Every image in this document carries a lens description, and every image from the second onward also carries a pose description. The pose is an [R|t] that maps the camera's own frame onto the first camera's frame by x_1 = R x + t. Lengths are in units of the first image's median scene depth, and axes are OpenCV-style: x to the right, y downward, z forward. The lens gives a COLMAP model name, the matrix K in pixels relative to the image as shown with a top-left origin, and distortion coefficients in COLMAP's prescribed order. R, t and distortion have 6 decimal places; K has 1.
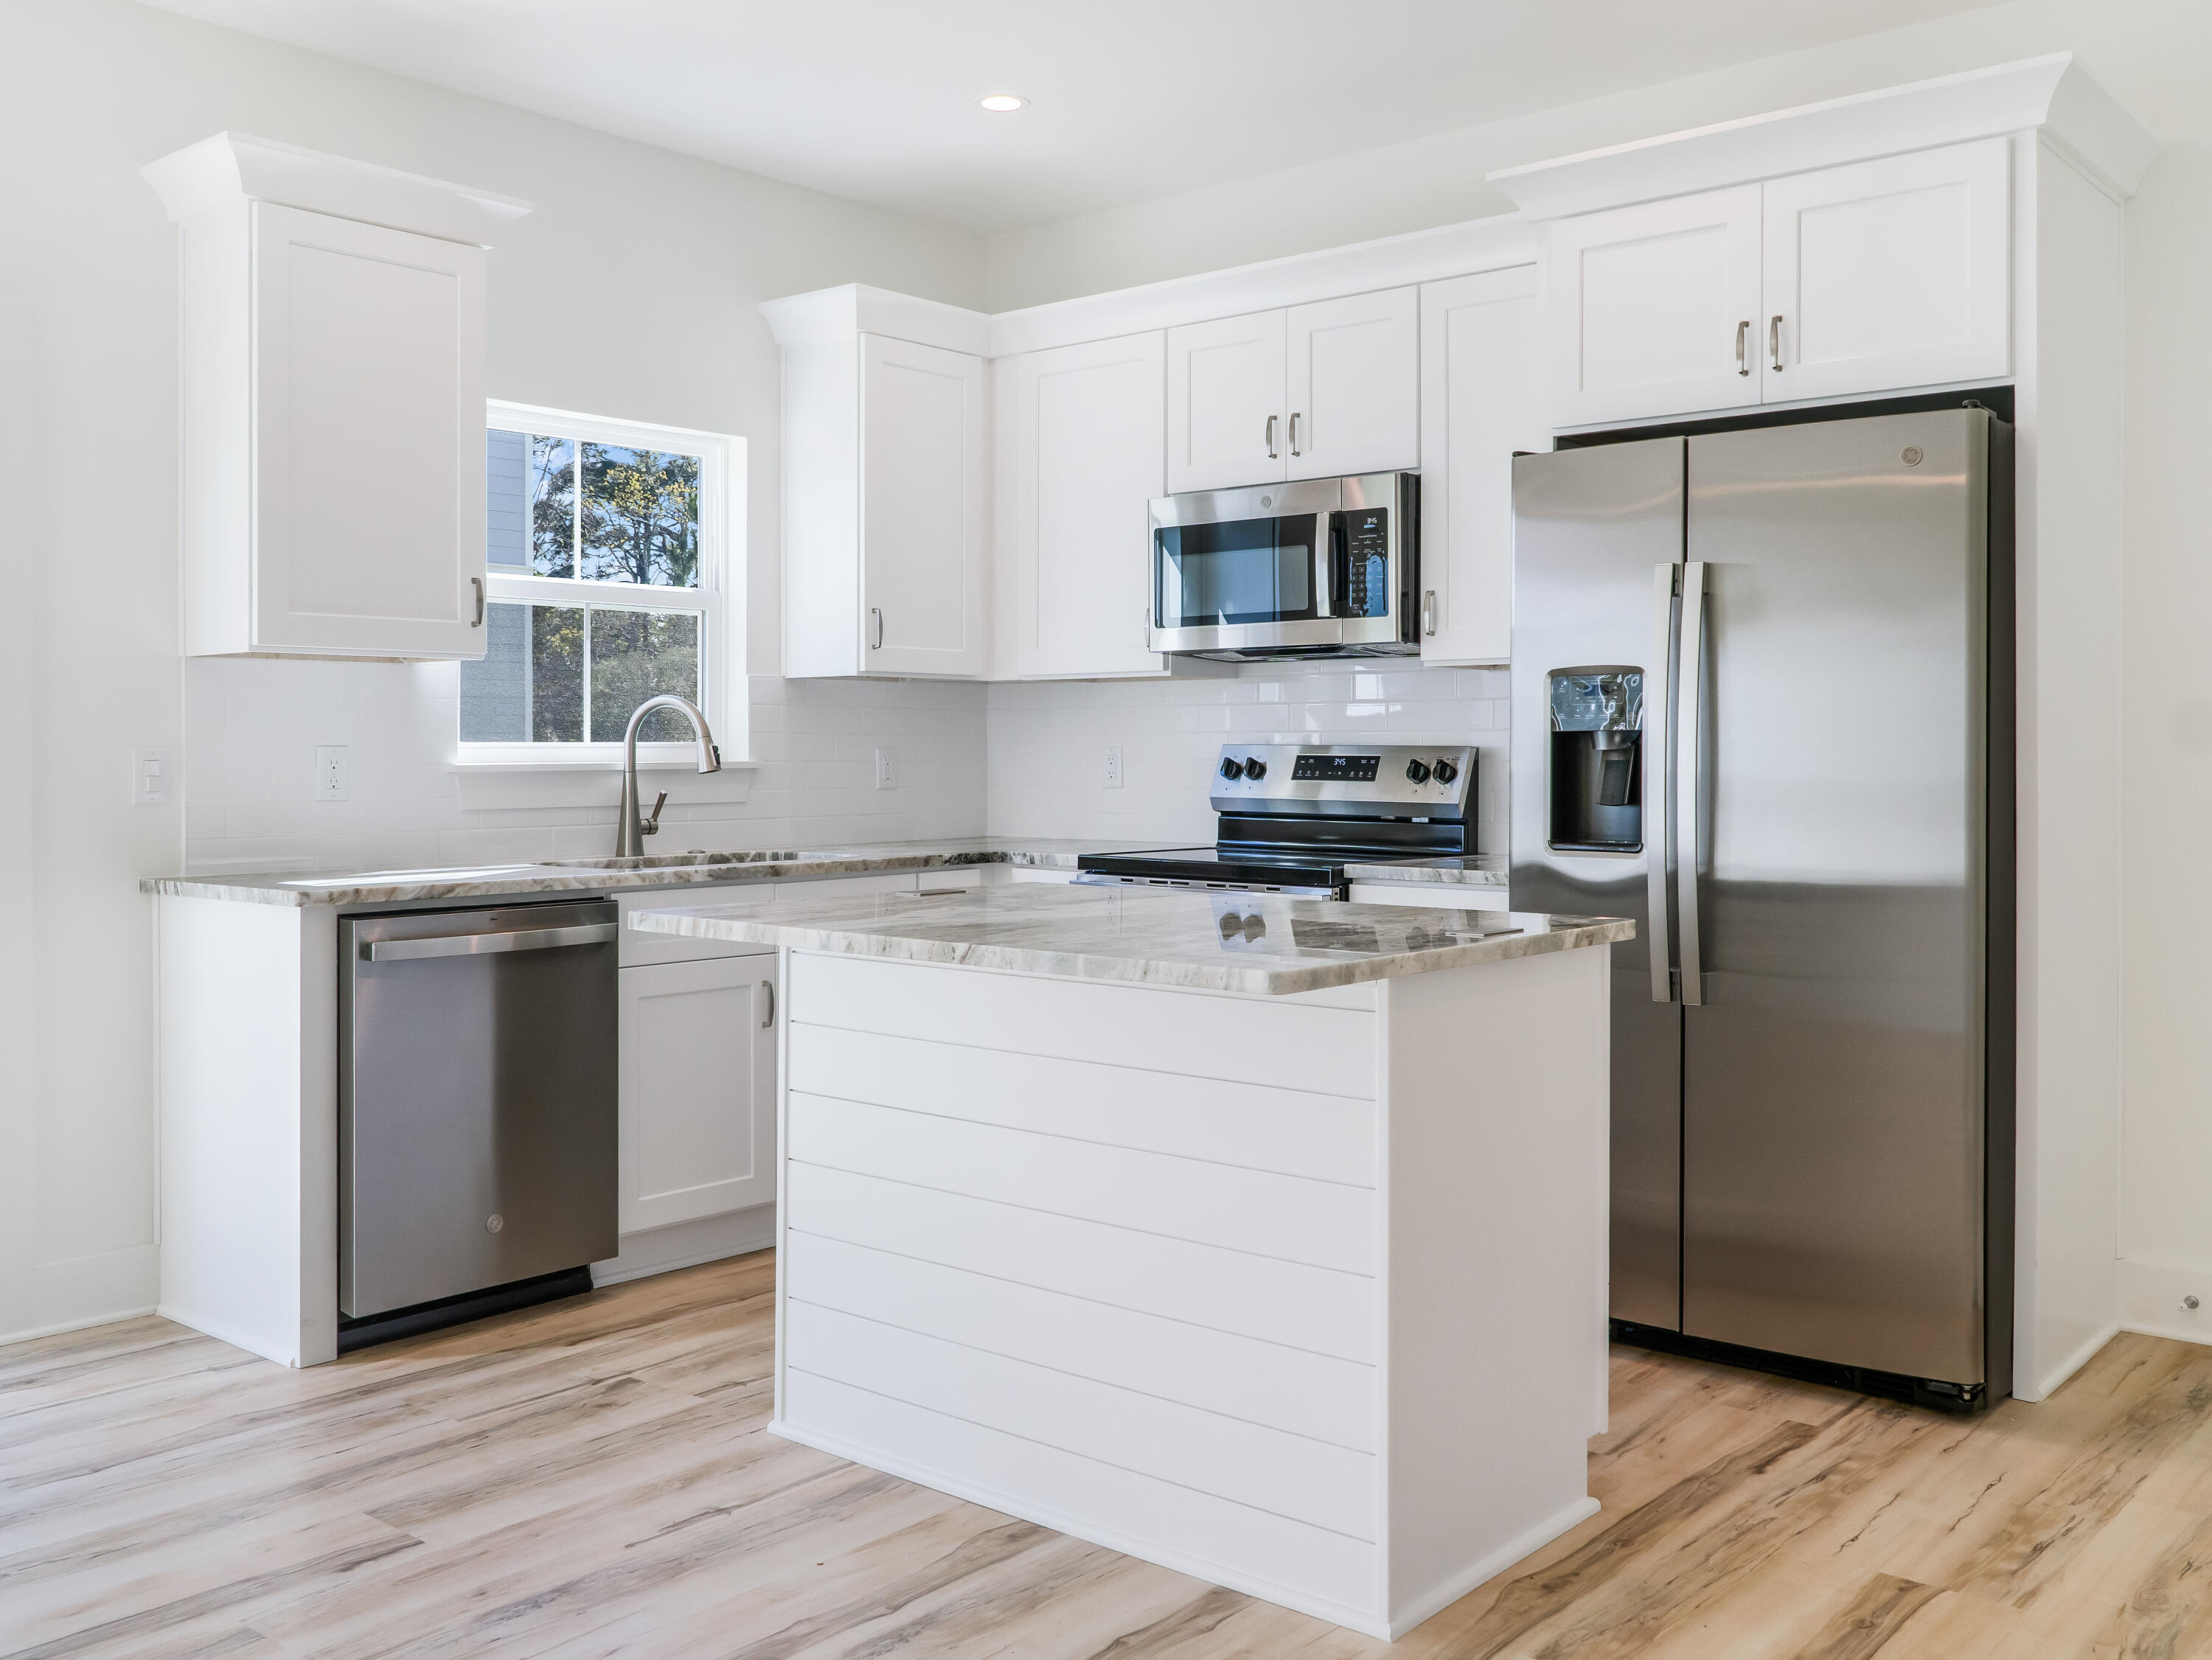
lens RADIAL K [[1999.9, 0, 1082.1], [0, 1999.9, 762.4], [0, 0, 1]] dist [0.000645, -0.006006]
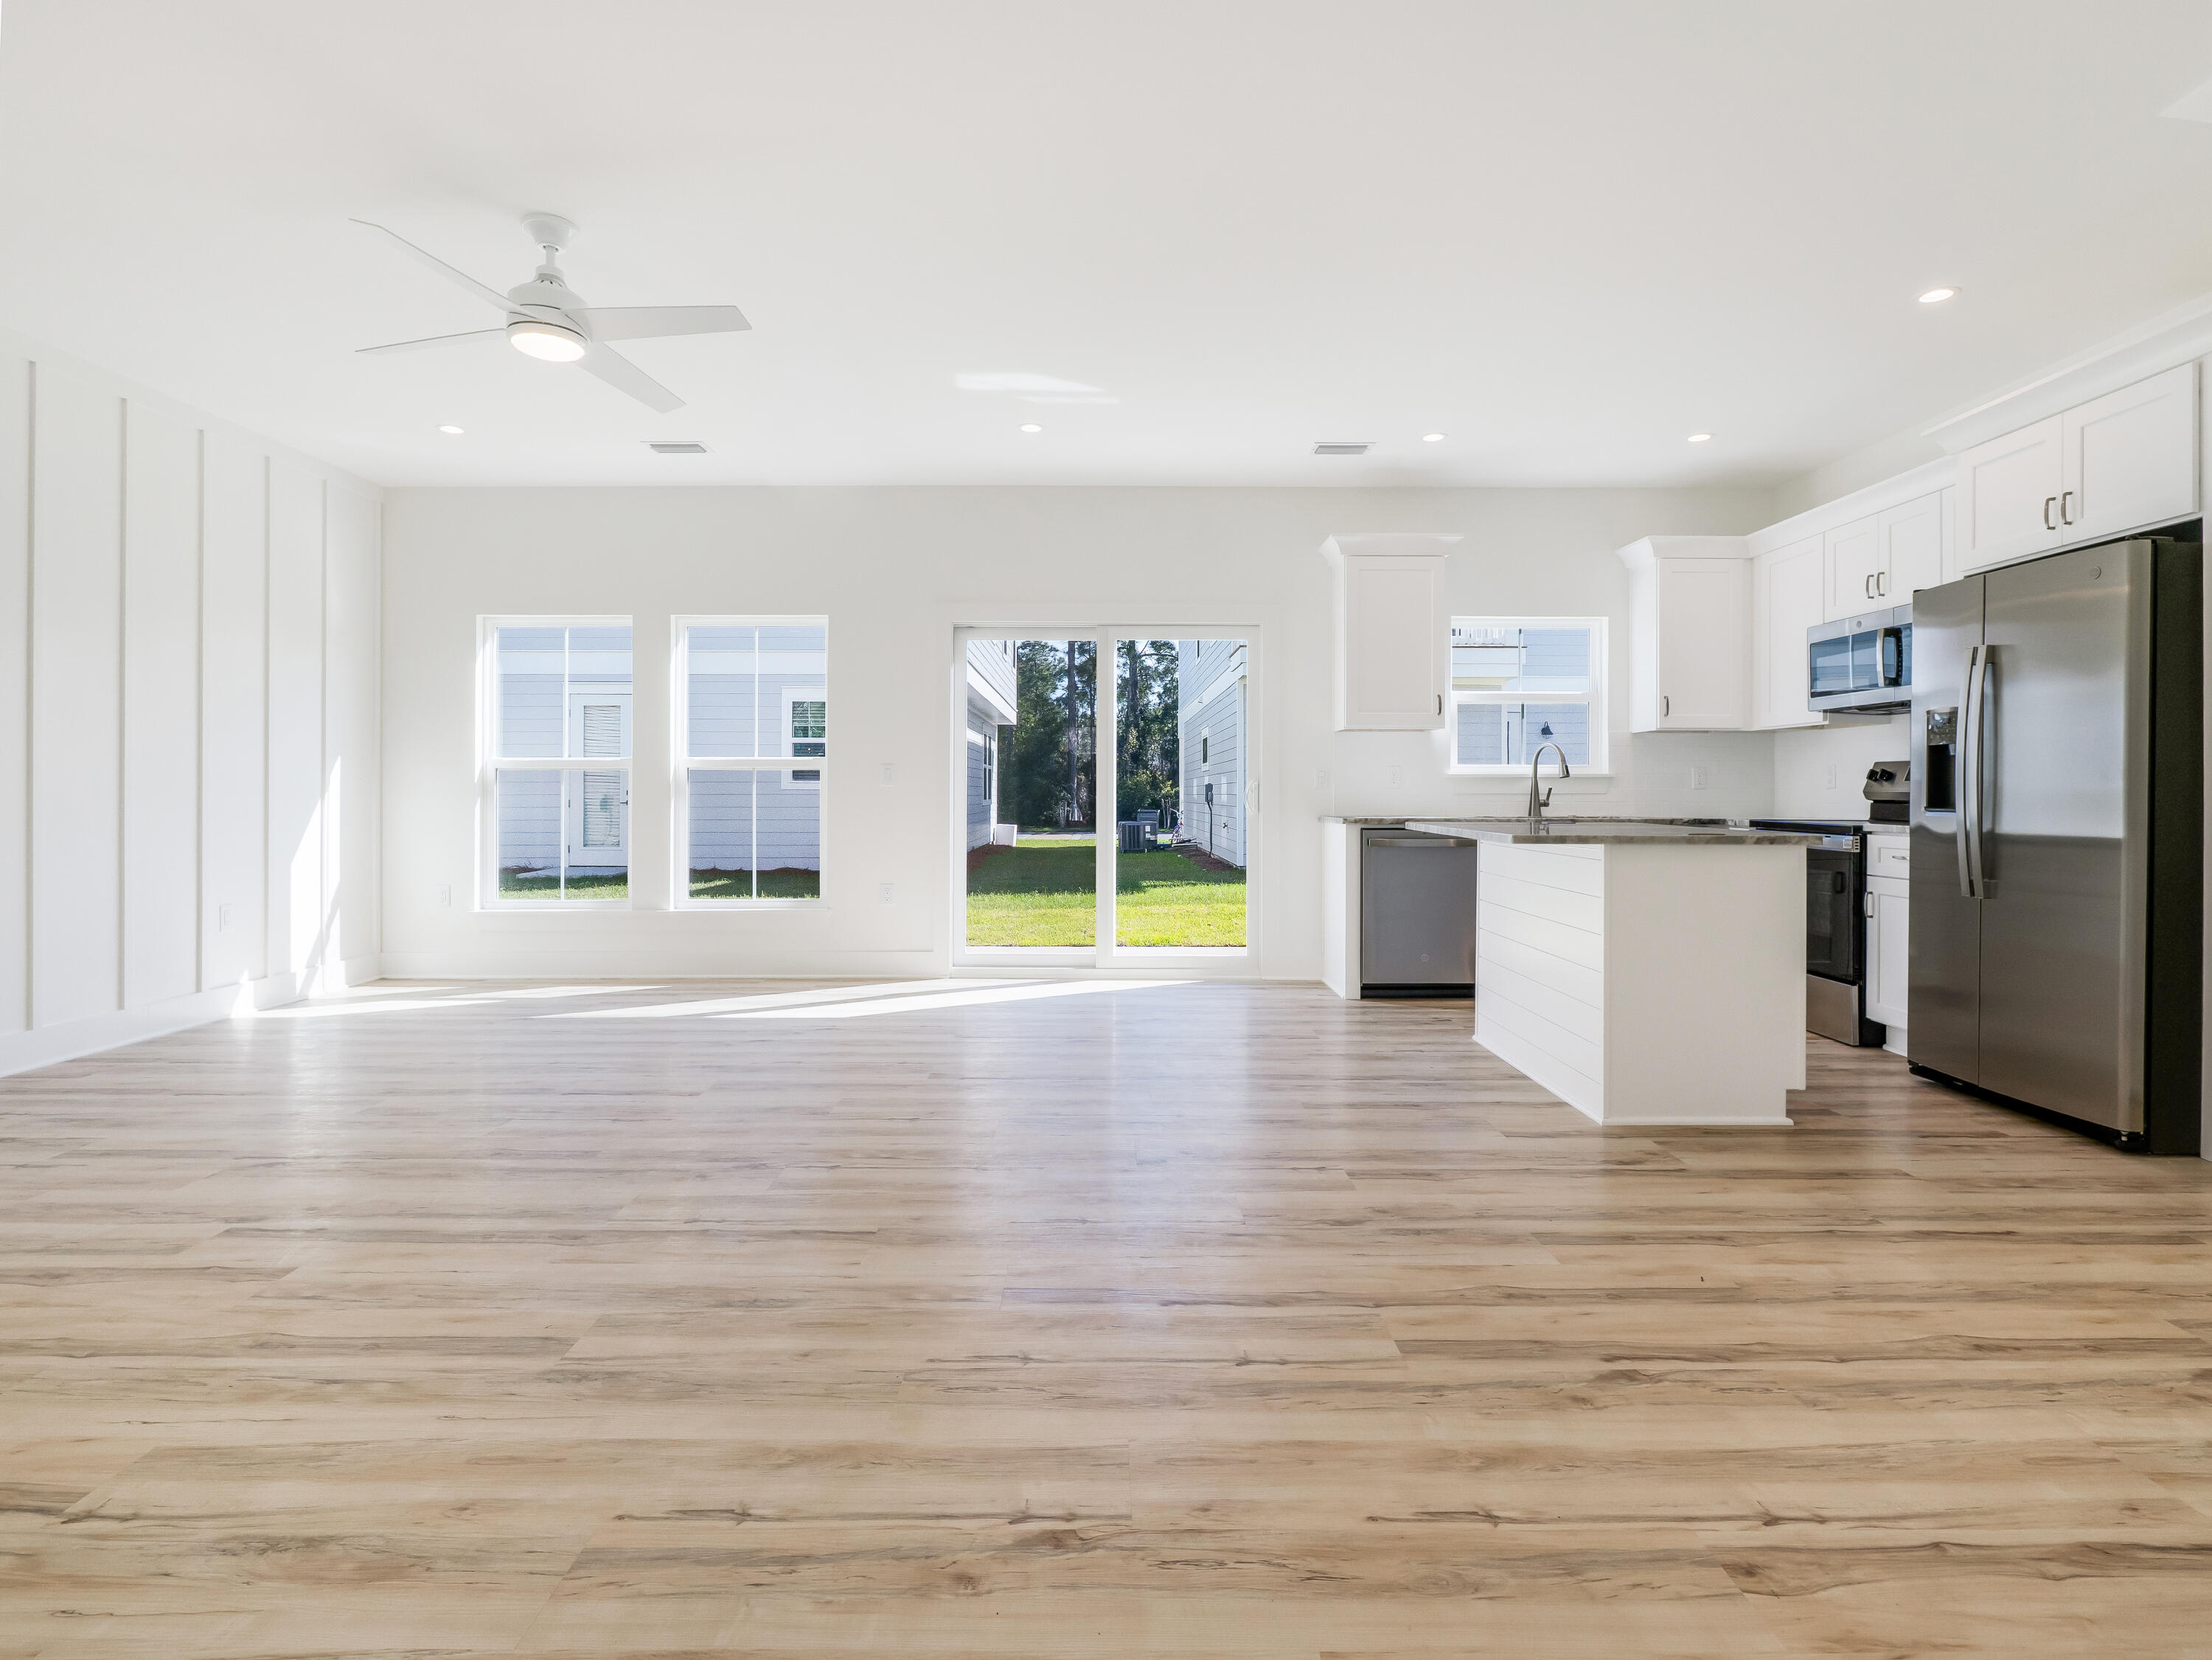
lens RADIAL K [[1169.6, 0, 1107.7], [0, 1169.6, 787.0], [0, 0, 1]] dist [-0.008139, 0.003035]
pose [[0.651662, -0.000671, -0.758509, 0.442475], [-0.008886, 0.999924, -0.008519, 0.030178], [0.758457, 0.012292, 0.651607, -0.189346]]
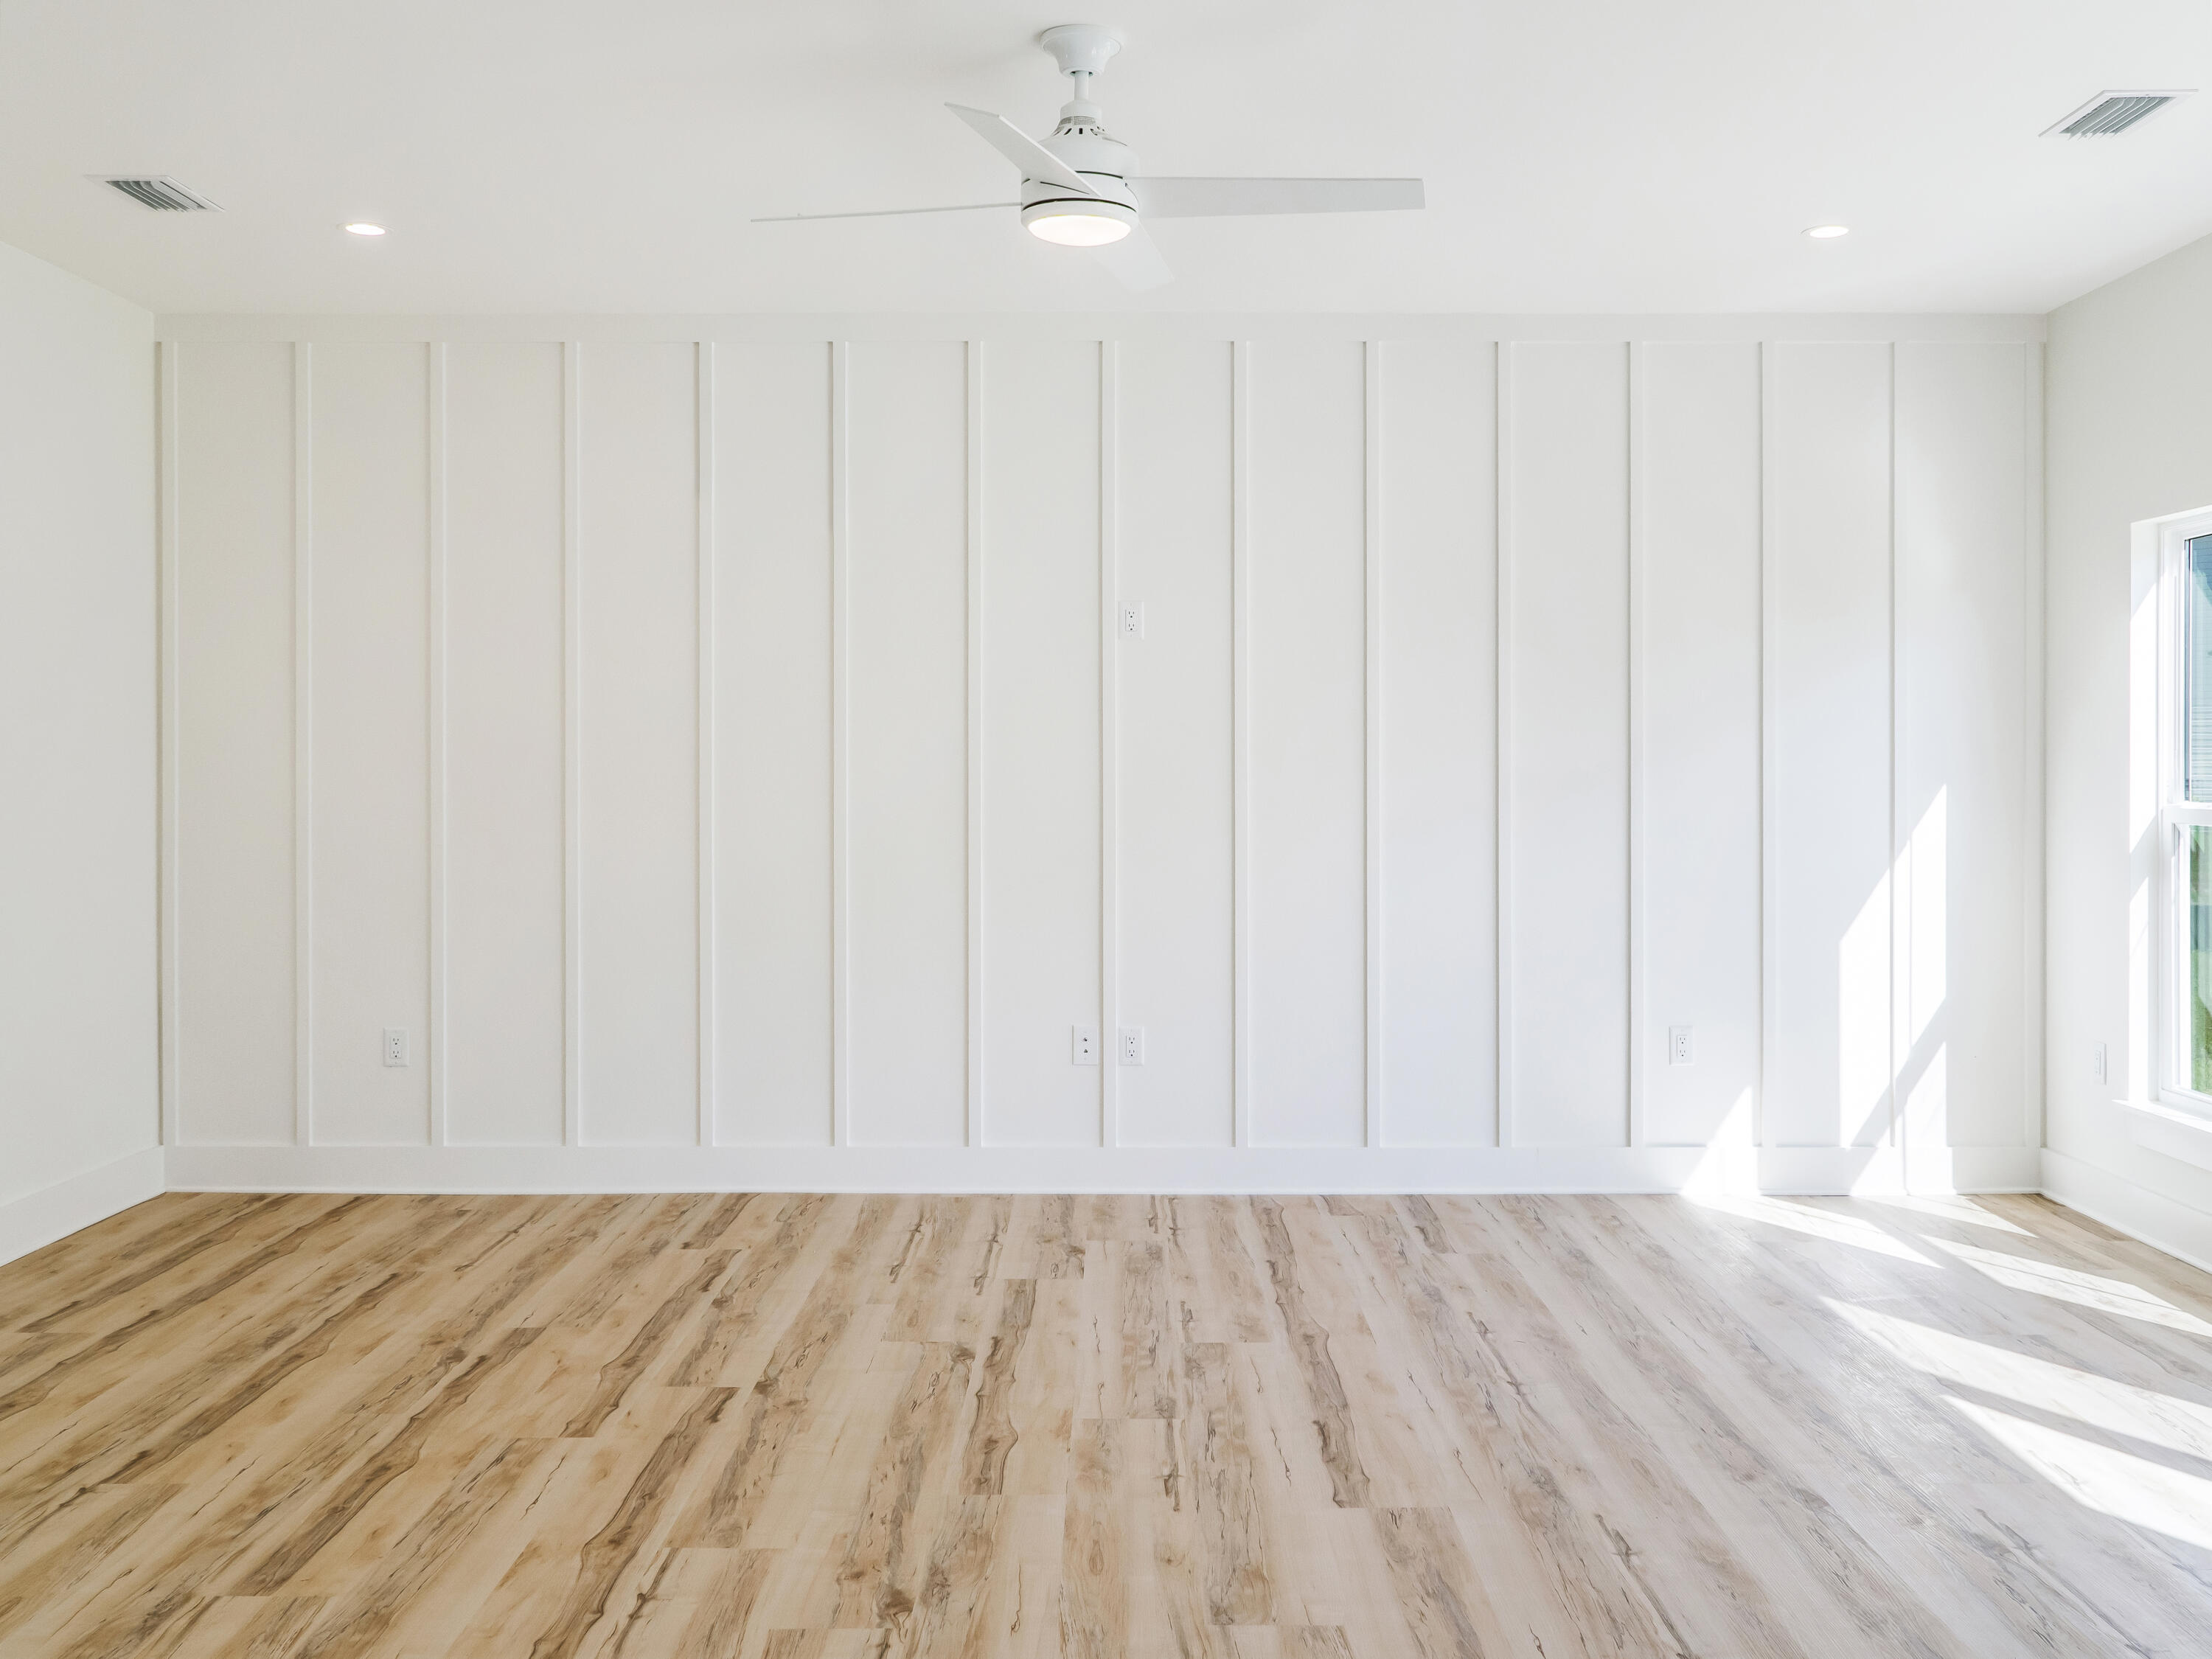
lens RADIAL K [[2000.2, 0, 1094.9], [0, 2000.2, 781.3], [0, 0, 1]] dist [0.000645, -0.006006]
pose [[-0.765089, 0.009778, -0.643851, 0.177268], [-0.003264, 0.999813, 0.019063, -0.041631], [0.643917, 0.016687, -0.764914, 0.637352]]
